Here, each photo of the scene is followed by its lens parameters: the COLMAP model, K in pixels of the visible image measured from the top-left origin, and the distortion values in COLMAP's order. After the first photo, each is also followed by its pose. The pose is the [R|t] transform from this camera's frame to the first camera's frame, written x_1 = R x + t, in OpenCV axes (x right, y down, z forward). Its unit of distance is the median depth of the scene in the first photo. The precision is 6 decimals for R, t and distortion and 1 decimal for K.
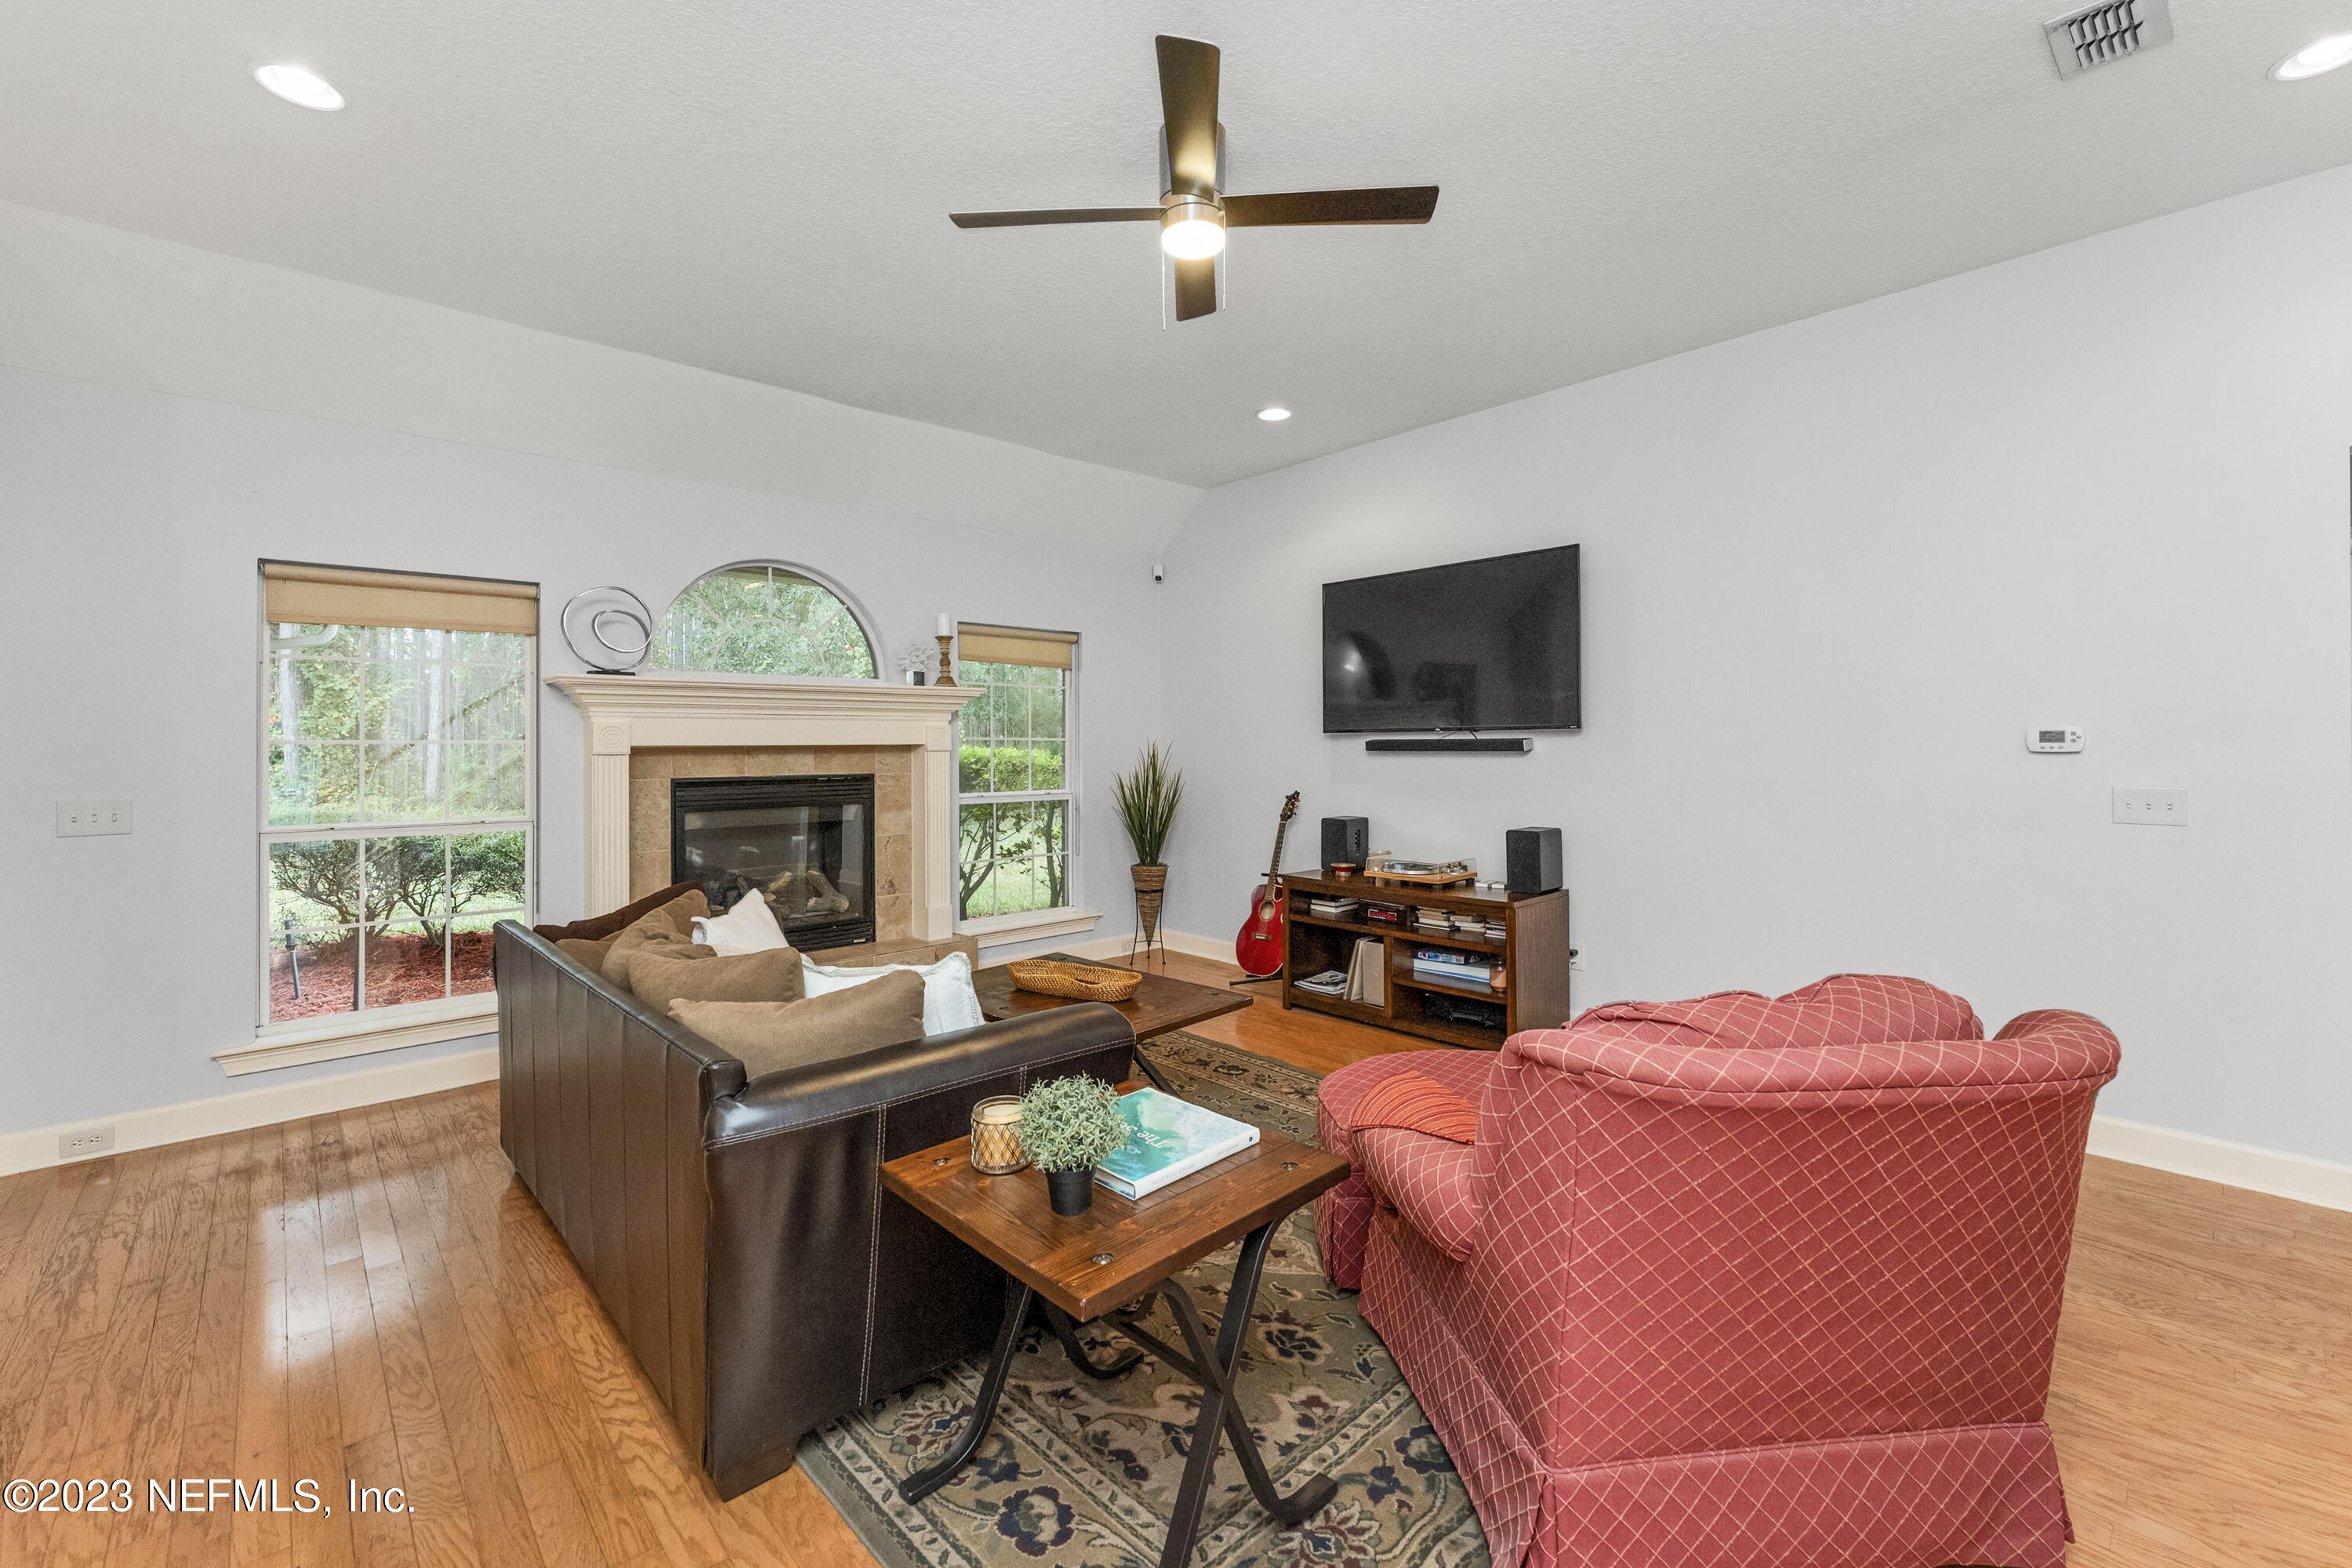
lens RADIAL K [[959.3, 0, 1176.7], [0, 959.3, 757.2], [0, 0, 1]] dist [-0.000070, 0.000072]
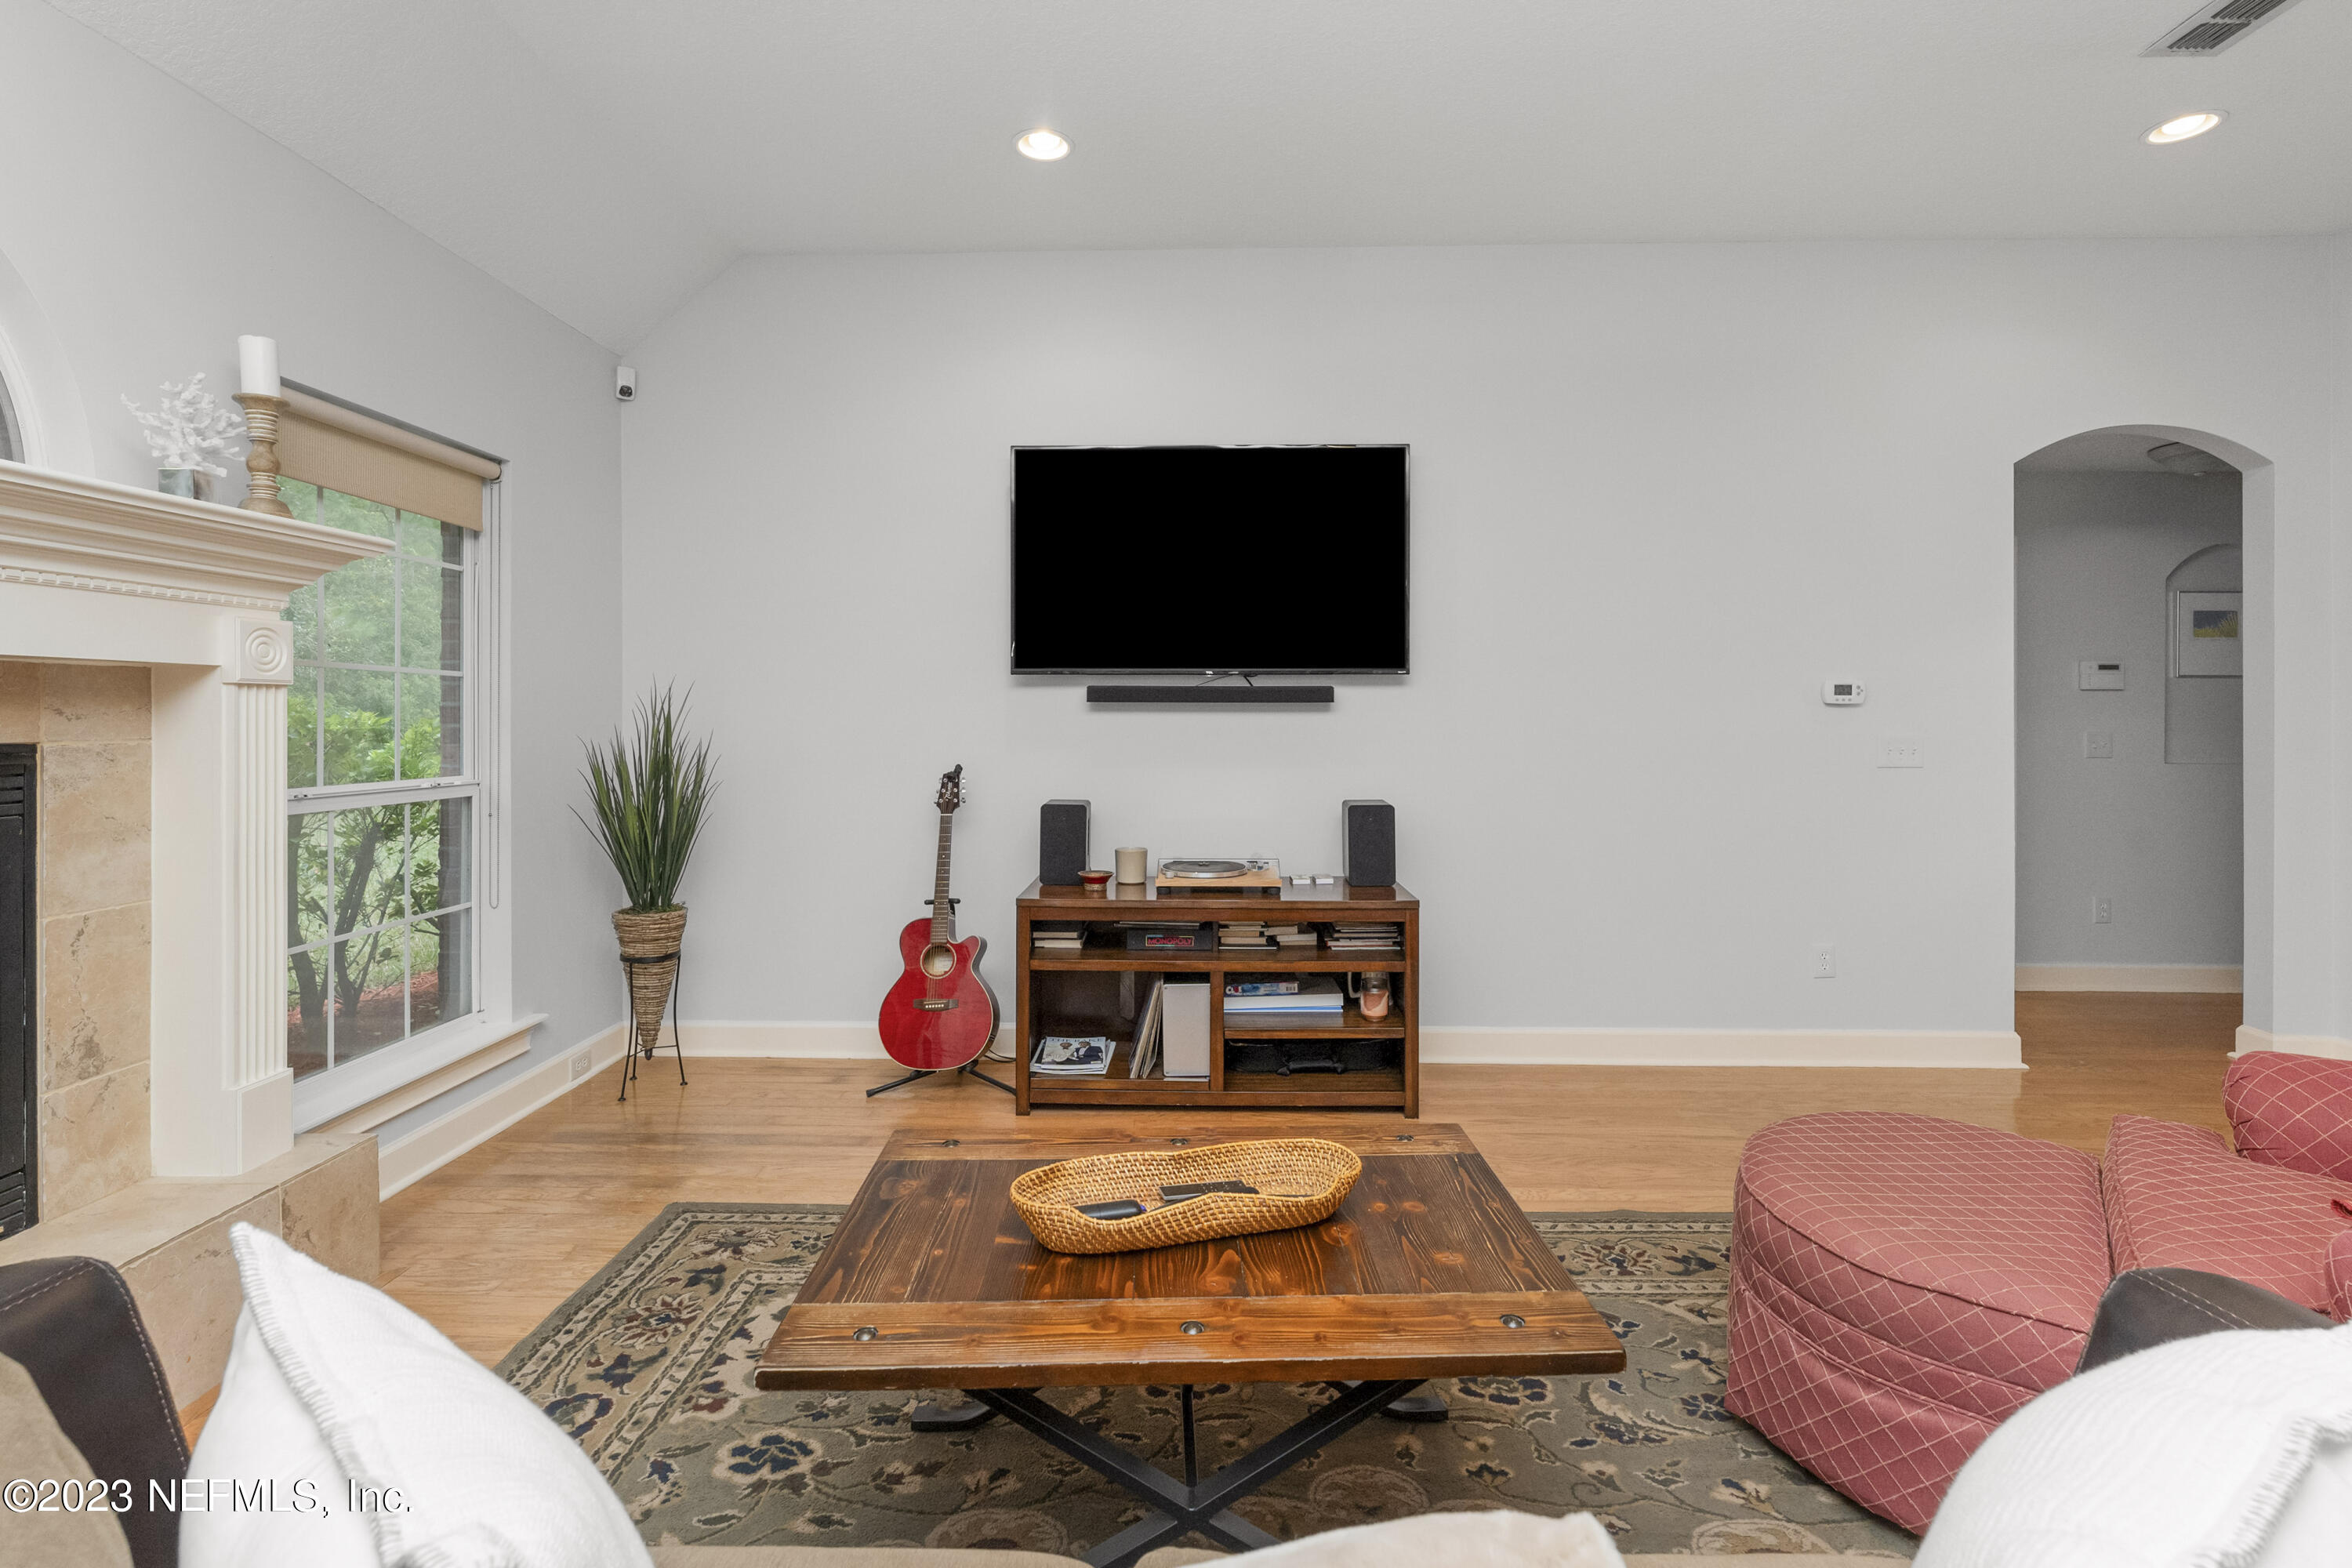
lens RADIAL K [[1066.8, 0, 1176.1], [0, 1066.8, 727.3], [0, 0, 1]] dist [-0.000992, -0.000200]
pose [[0.704739, -0.001031, 0.709466, -0.297270], [0.002744, 0.999995, -0.001272, 0.012686], [-0.709461, 0.002843, 0.704739, 0.430971]]
